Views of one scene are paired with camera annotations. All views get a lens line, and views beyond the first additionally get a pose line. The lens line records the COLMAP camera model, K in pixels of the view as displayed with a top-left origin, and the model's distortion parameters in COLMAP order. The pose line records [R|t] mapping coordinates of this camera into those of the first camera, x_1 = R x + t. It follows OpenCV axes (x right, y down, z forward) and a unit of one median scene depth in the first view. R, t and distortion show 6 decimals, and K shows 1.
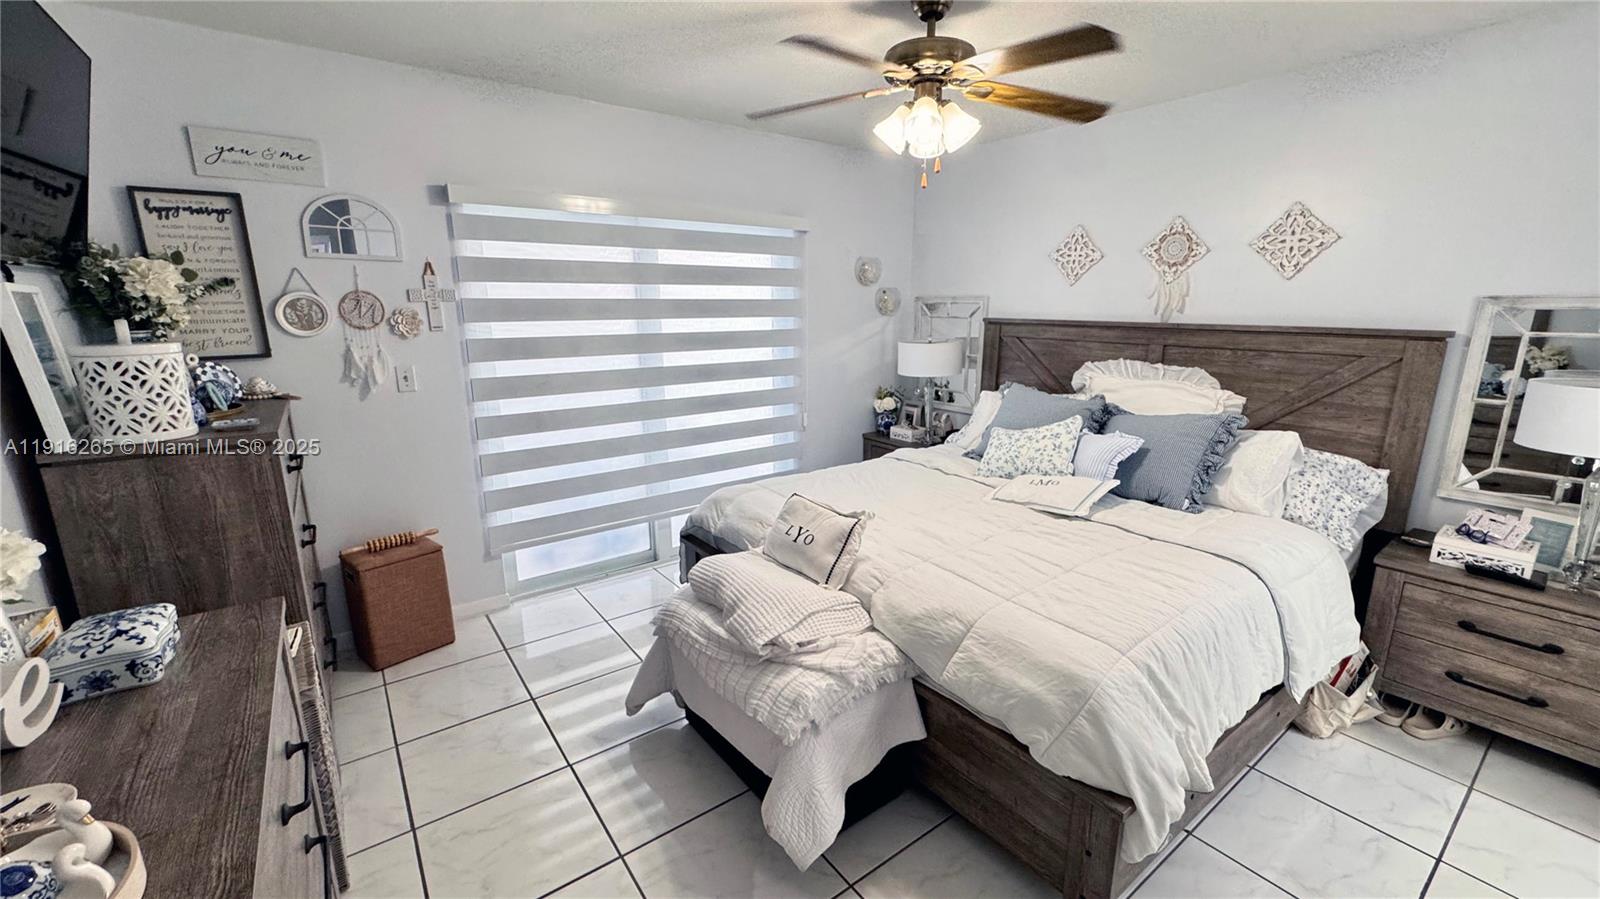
lens RADIAL K [[644.3, 0, 802.3], [0, 644.3, 448.3], [0, 0, 1]] dist [0.002154, 0.000056]
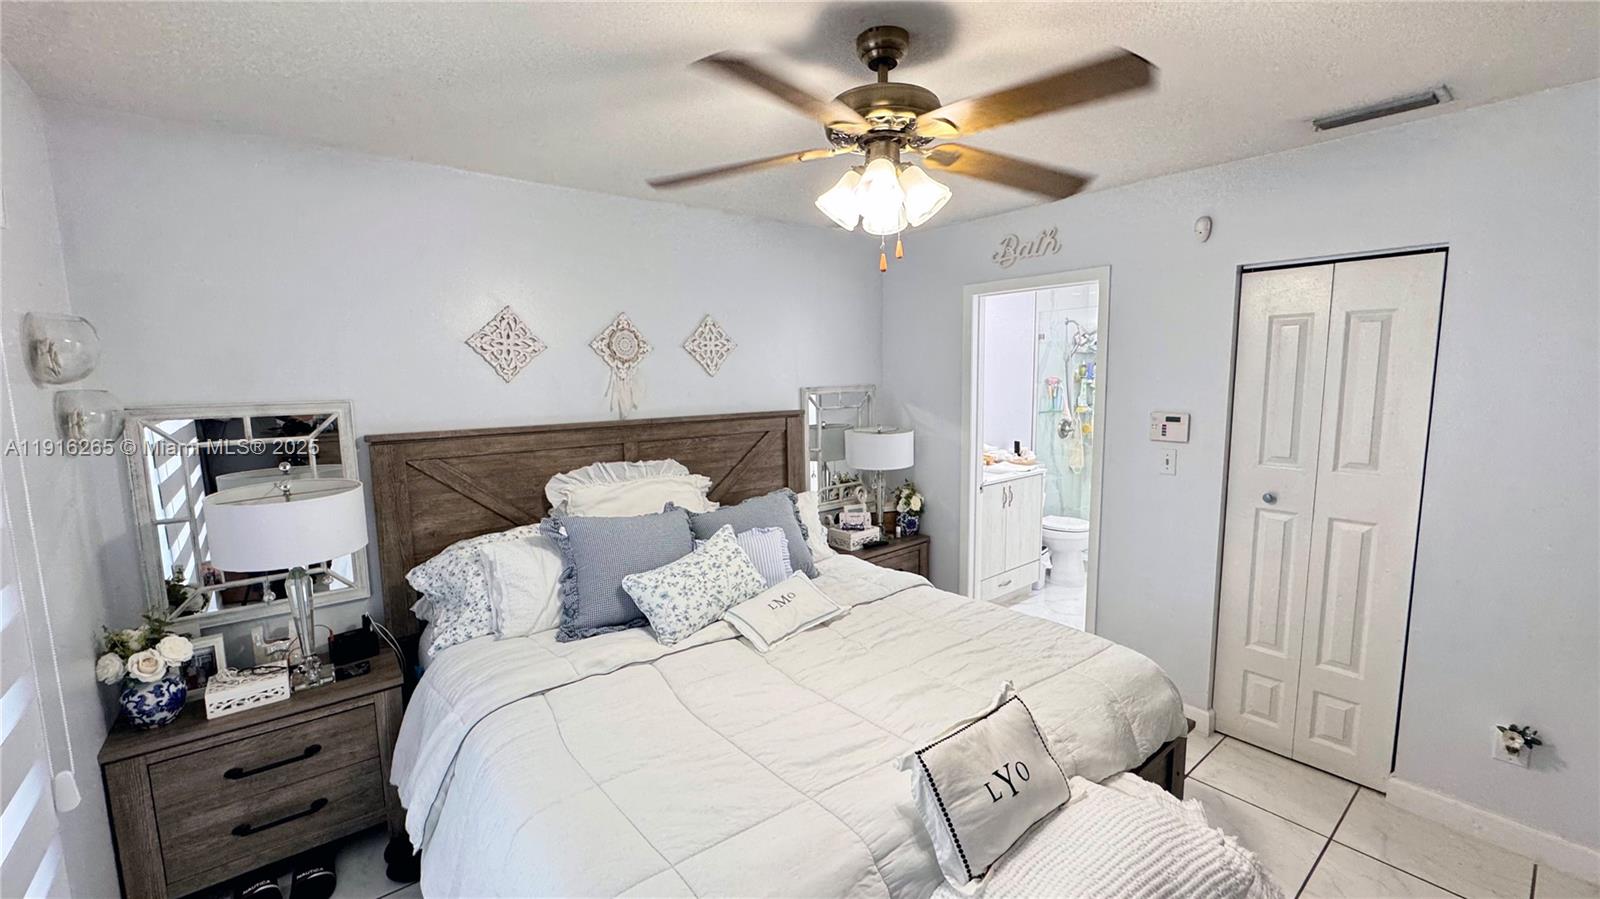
lens RADIAL K [[640.8, 0, 800.0], [0, 640.8, 449.5], [0, 0, 1]] dist [-0.003661, 0.000372]
pose [[-0.037583, -0.120367, 0.992018, -0.454150], [0.235903, 0.963592, 0.125855, -0.240463], [-0.971050, 0.238750, -0.007820, 0.875467]]
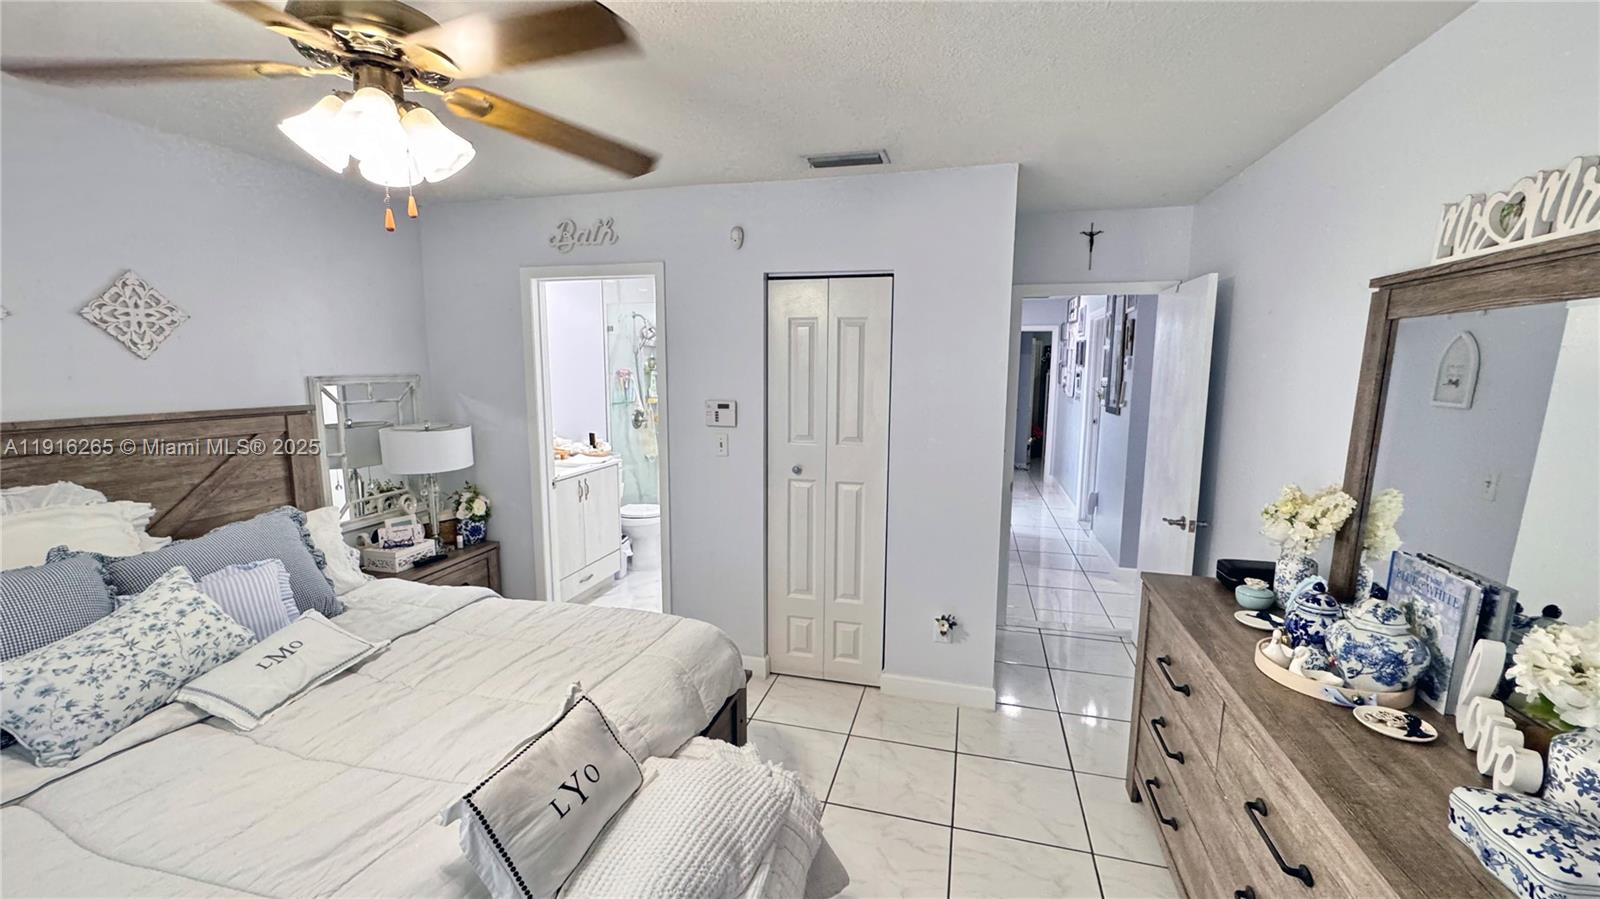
lens RADIAL K [[640.8, 0, 800.0], [0, 640.8, 449.5], [0, 0, 1]] dist [-0.003661, 0.000372]
pose [[-0.617624, -0.108707, 0.778924, -0.437596], [0.168721, 0.949028, 0.266229, -0.225479], [-0.768162, 0.295851, -0.567802, 0.843068]]
